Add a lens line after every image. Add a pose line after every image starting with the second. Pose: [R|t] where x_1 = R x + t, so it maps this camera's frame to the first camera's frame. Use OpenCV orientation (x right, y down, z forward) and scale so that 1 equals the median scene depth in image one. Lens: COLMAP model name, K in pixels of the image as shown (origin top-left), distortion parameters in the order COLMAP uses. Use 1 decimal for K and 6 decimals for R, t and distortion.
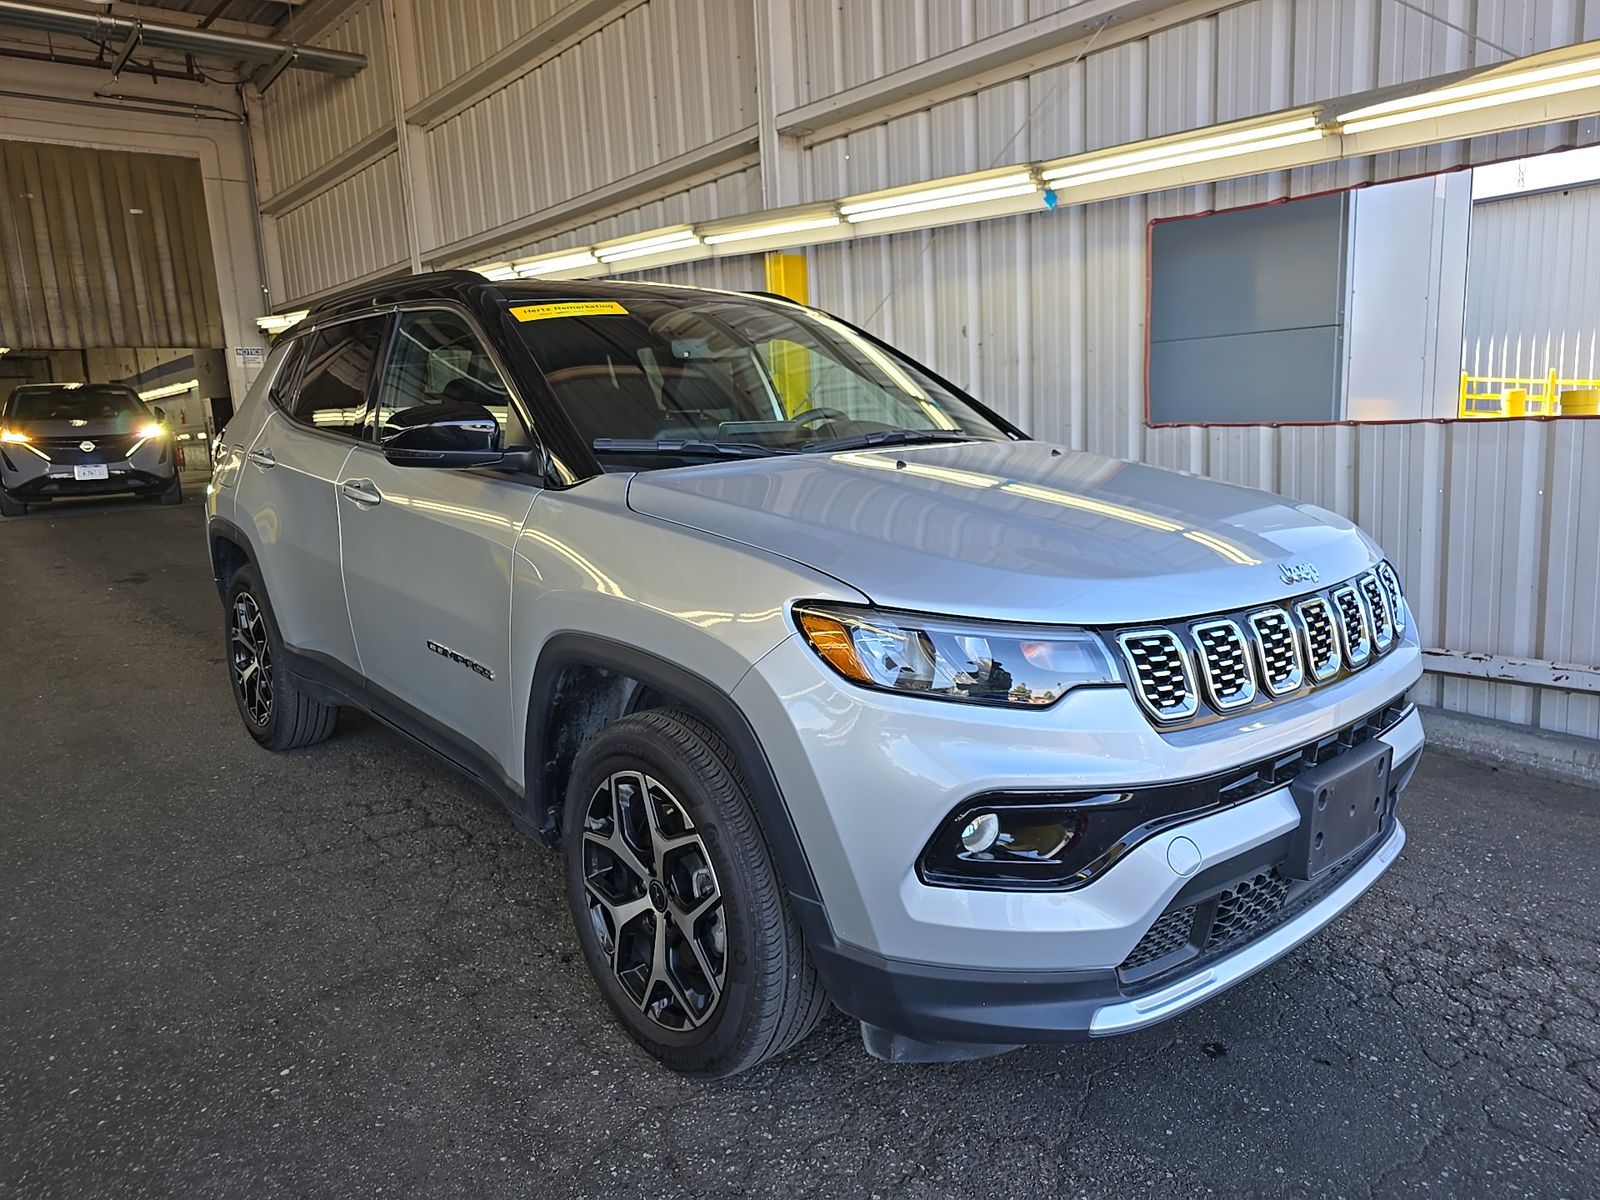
lens RADIAL K [[1133.2, 0, 800.0], [0, 1133.2, 600.0], [0, 0, 1]] dist [0.048509, -0.047623]
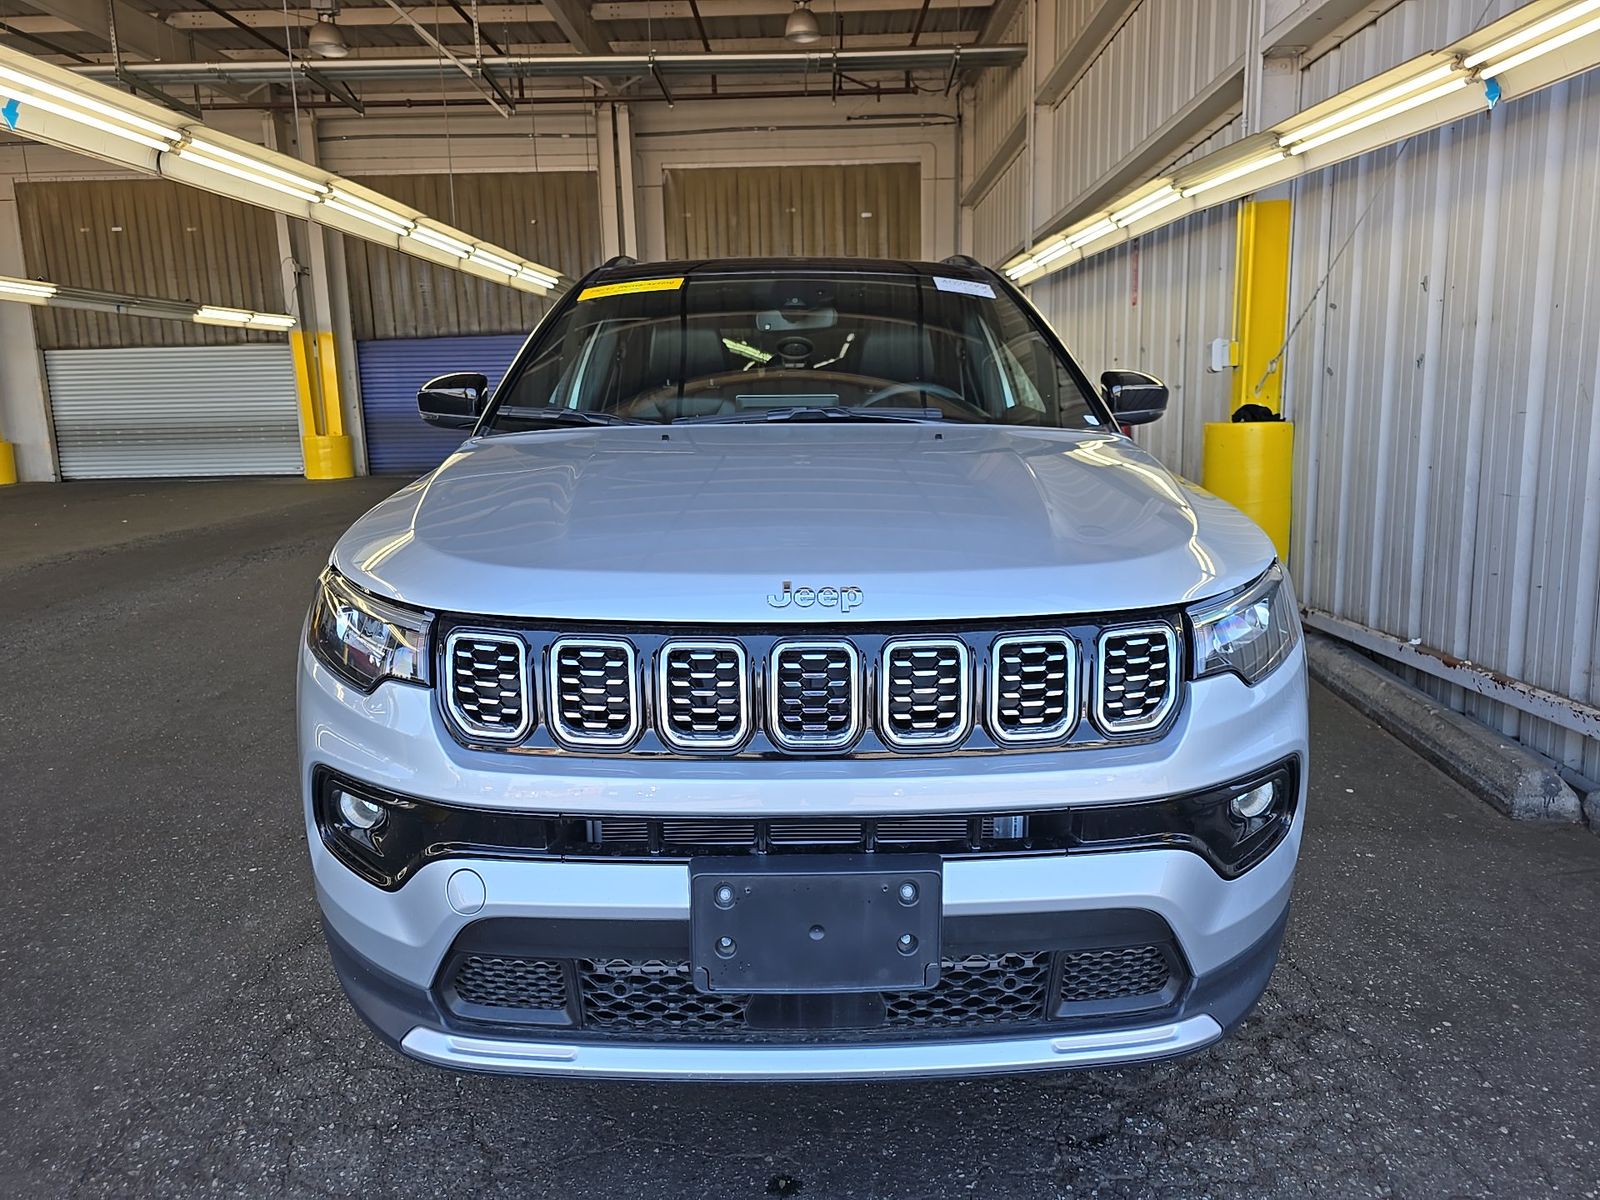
lens RADIAL K [[1133.2, 0, 800.0], [0, 1133.2, 600.0], [0, 0, 1]] dist [0.048509, -0.047623]
pose [[0.747798, 0.132865, -0.650495, 0.195929], [-0.120333, 0.990668, 0.064014, -0.015713], [0.652930, 0.030406, 0.756808, 0.090491]]
